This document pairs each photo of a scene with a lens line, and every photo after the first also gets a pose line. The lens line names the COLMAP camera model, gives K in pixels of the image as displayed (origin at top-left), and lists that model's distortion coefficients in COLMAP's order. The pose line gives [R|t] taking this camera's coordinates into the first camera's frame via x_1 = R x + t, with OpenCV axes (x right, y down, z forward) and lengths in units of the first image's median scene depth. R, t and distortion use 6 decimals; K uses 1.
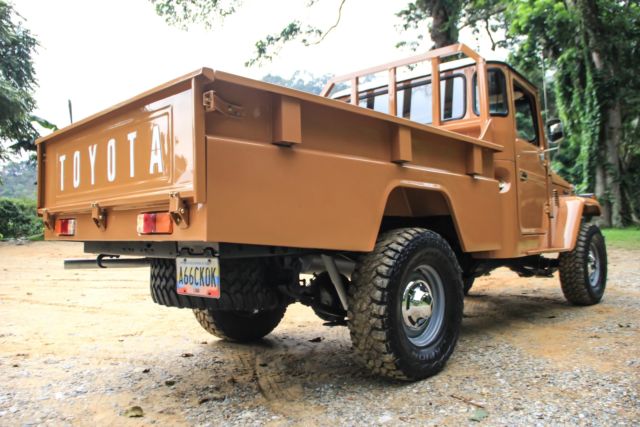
lens RADIAL K [[570.7, 0, 320.0], [0, 570.7, 213.5], [0, 0, 1]] dist [-0.047050, -0.000923]
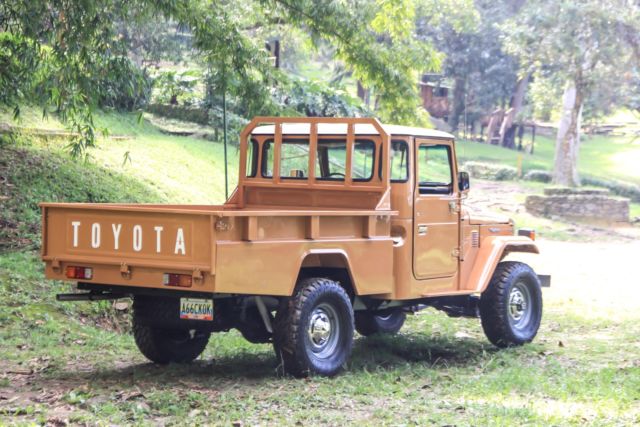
lens RADIAL K [[2407.5, 0, 320.0], [0, 2407.5, 213.5], [0, 0, 1]] dist [1.490272, -1.419628]
pose [[0.992889, 0.032970, 0.114388, -0.570068], [-0.040919, 0.996856, 0.067851, -0.584810], [-0.111792, -0.072049, 0.991116, -5.330404]]
